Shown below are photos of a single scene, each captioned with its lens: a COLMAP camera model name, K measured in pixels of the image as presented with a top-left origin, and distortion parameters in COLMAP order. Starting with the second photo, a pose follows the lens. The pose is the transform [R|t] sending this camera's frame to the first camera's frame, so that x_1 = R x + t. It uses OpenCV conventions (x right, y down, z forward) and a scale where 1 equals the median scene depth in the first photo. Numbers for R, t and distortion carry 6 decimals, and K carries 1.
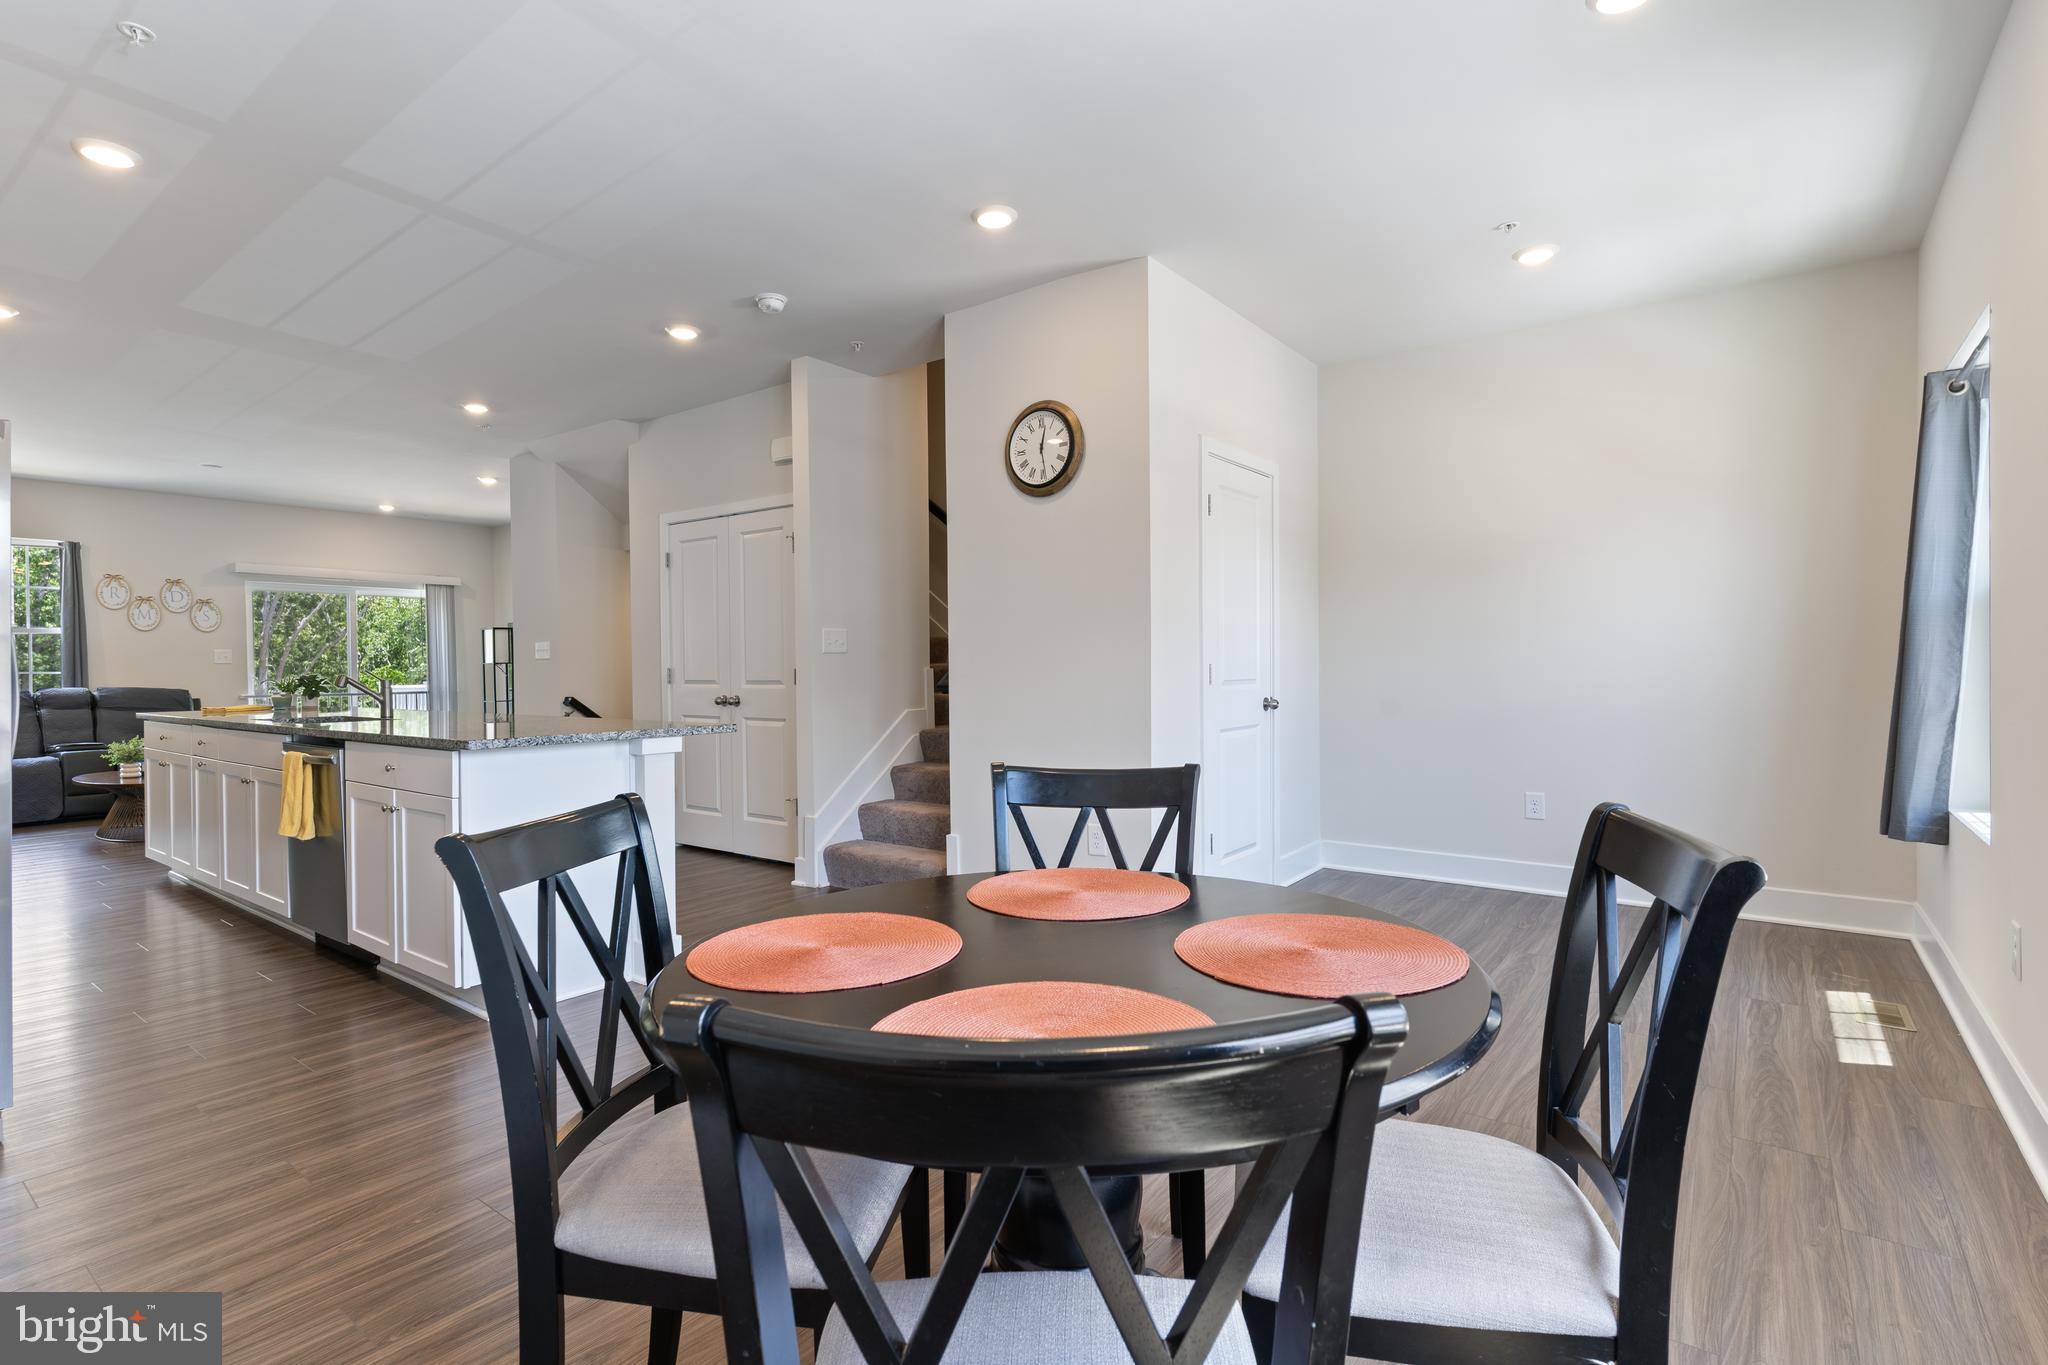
lens RADIAL K [[978.7, 0, 1005.8], [0, 978.7, 676.6], [0, 0, 1]] dist [-0.000579, 0.001081]
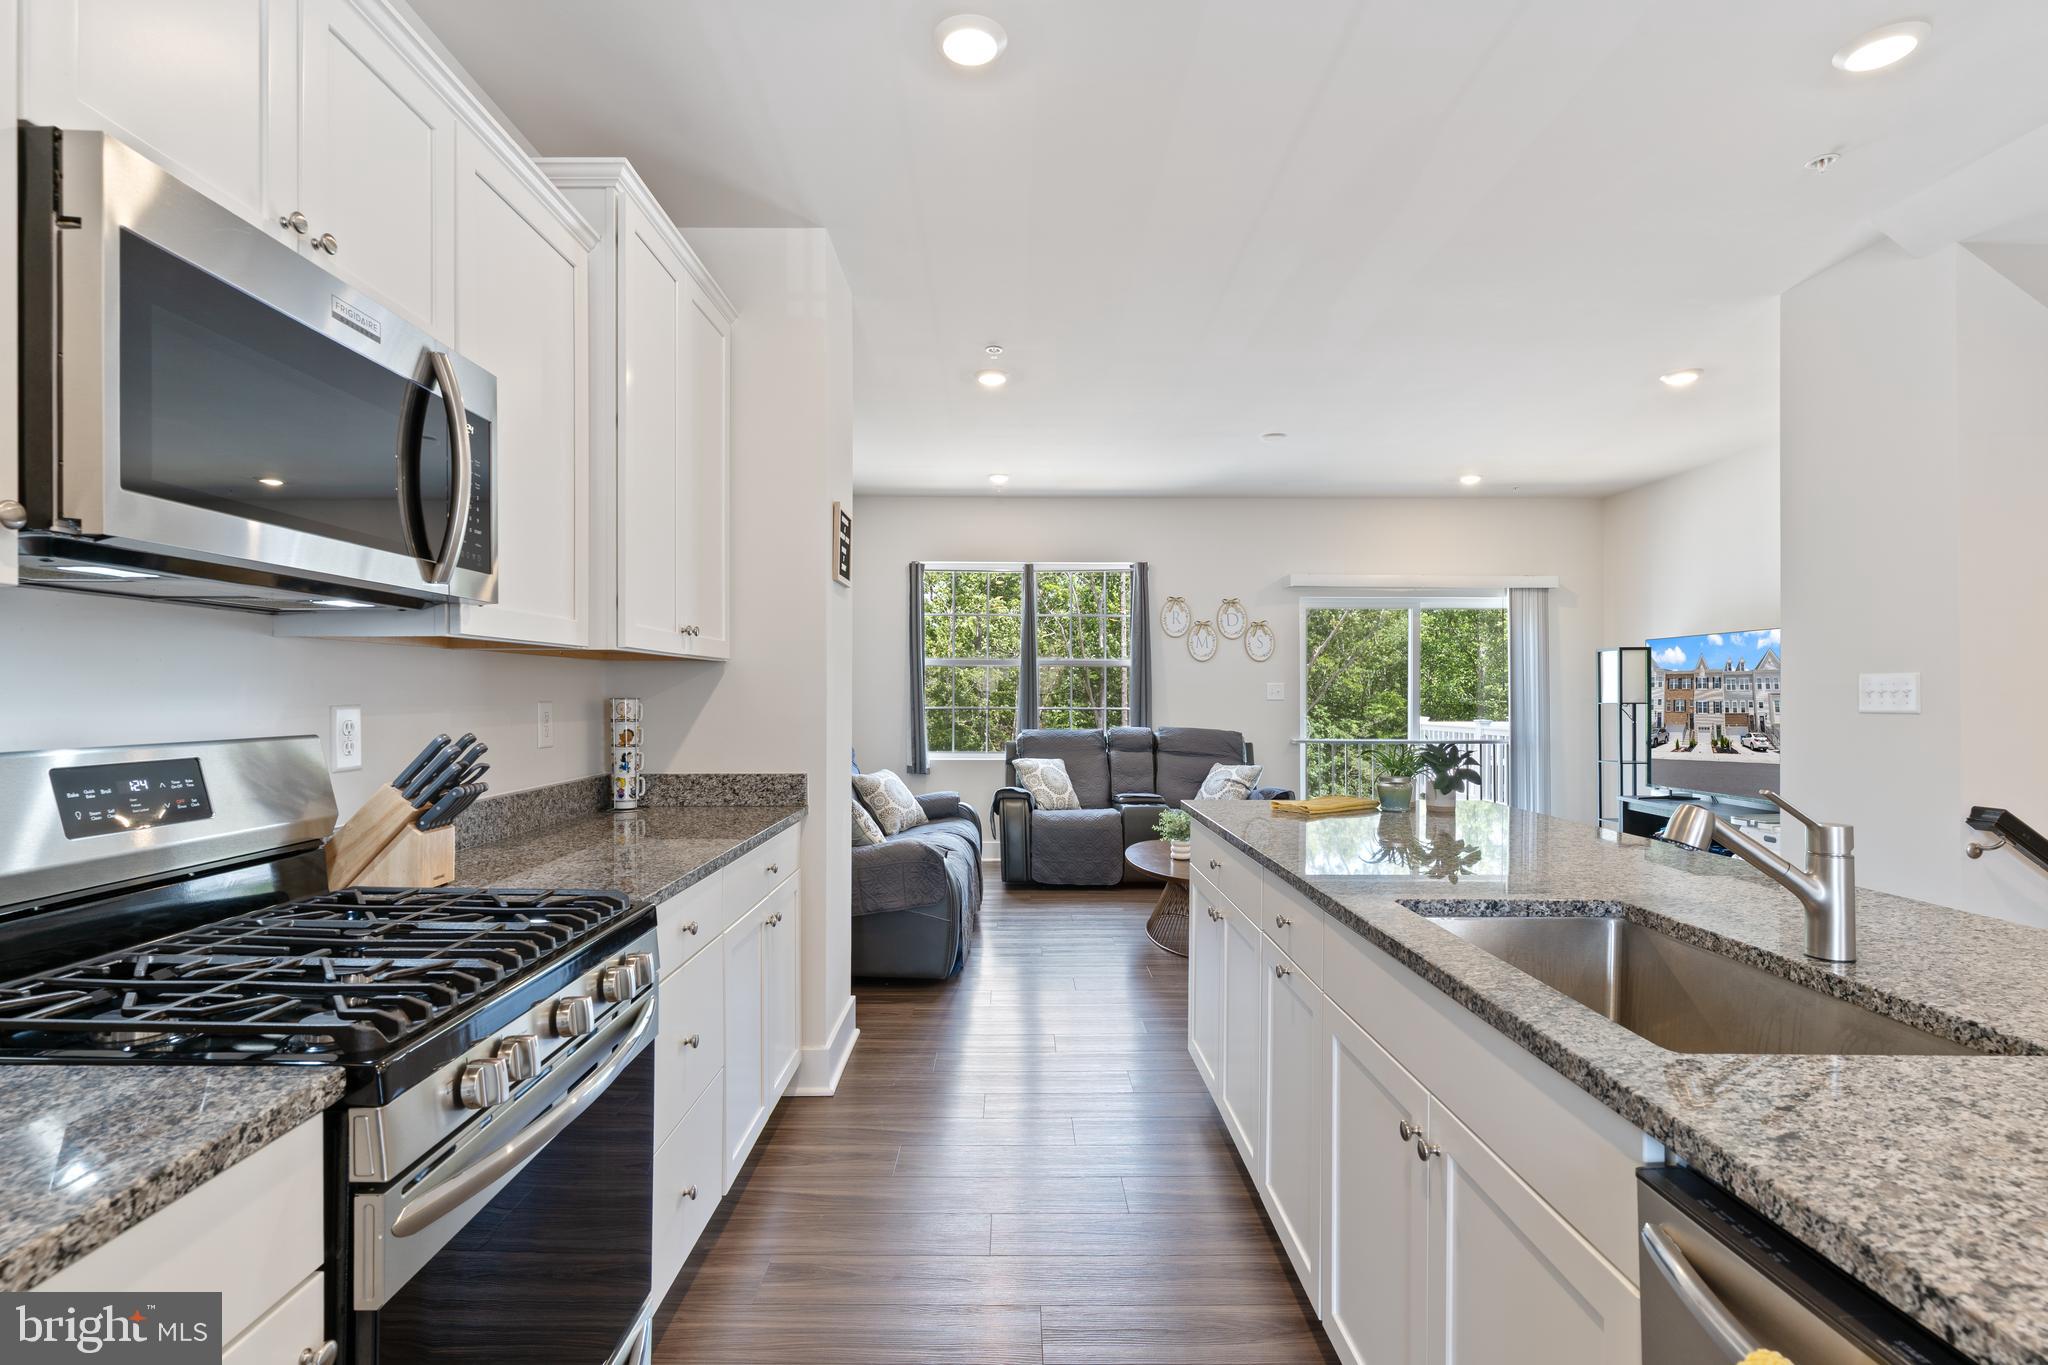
lens RADIAL K [[984.2, 0, 1015.3], [0, 984.2, 686.7], [0, 0, 1]] dist [0.000873, 0.000005]
pose [[0.609232, 0.005150, -0.792976, -0.331522], [-0.016662, 0.999841, -0.006307, -0.018194], [0.792817, 0.017055, 0.609221, 0.387201]]
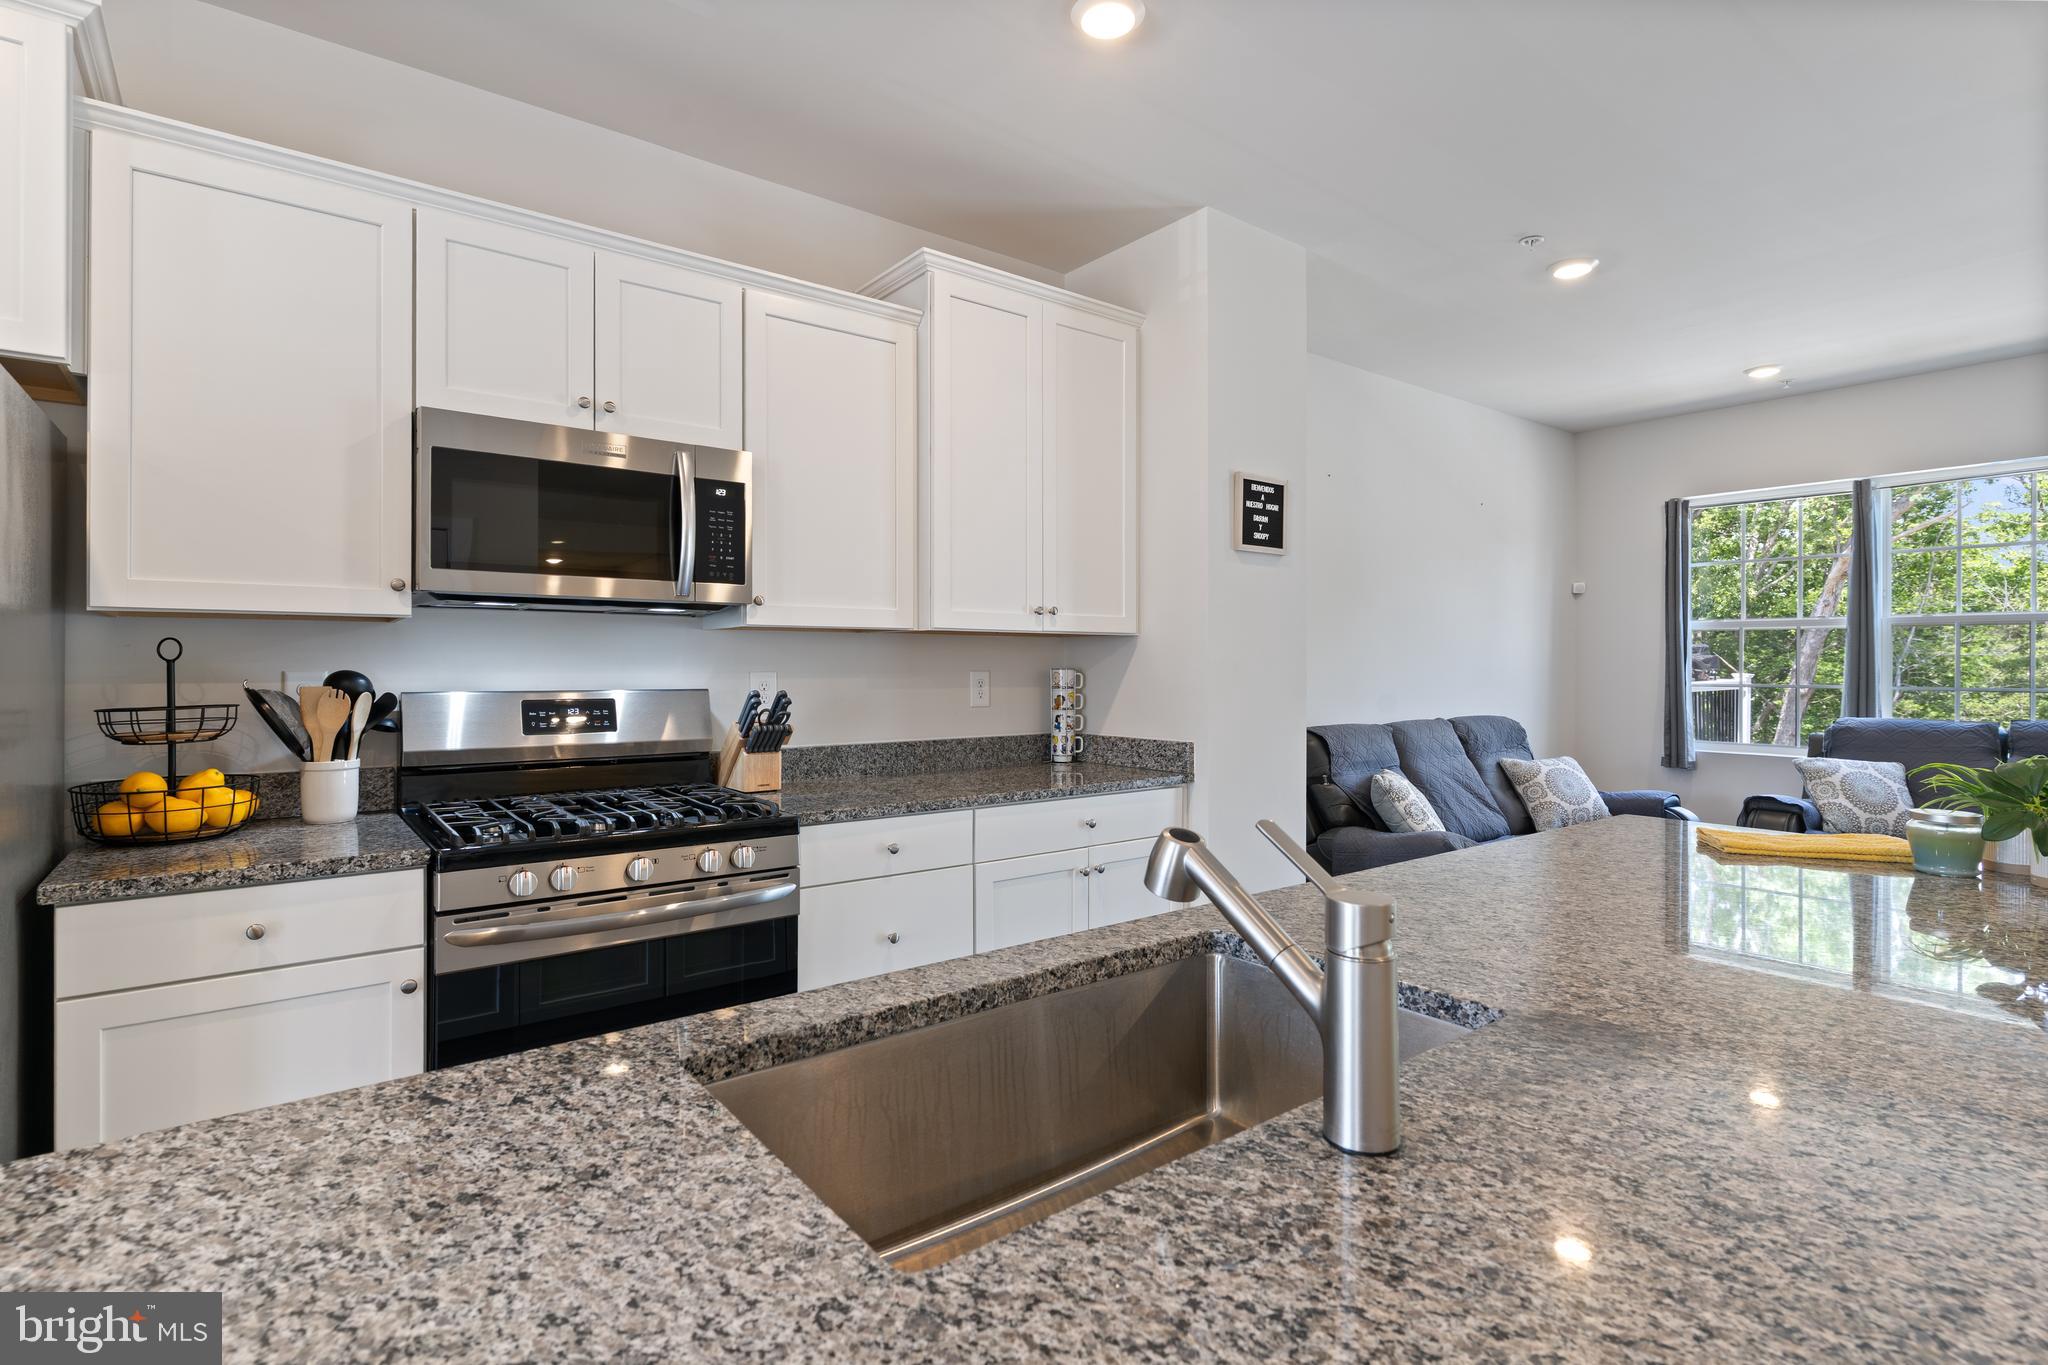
lens RADIAL K [[990.9, 0, 997.6], [0, 990.9, 661.7], [0, 0, 1]] dist [0.000451, 0.000790]
pose [[-0.266849, 0.006660, -0.963715, -0.280532], [-0.011497, 0.999883, 0.010093, -0.021065], [0.963670, 0.013773, -0.266742, 0.593032]]
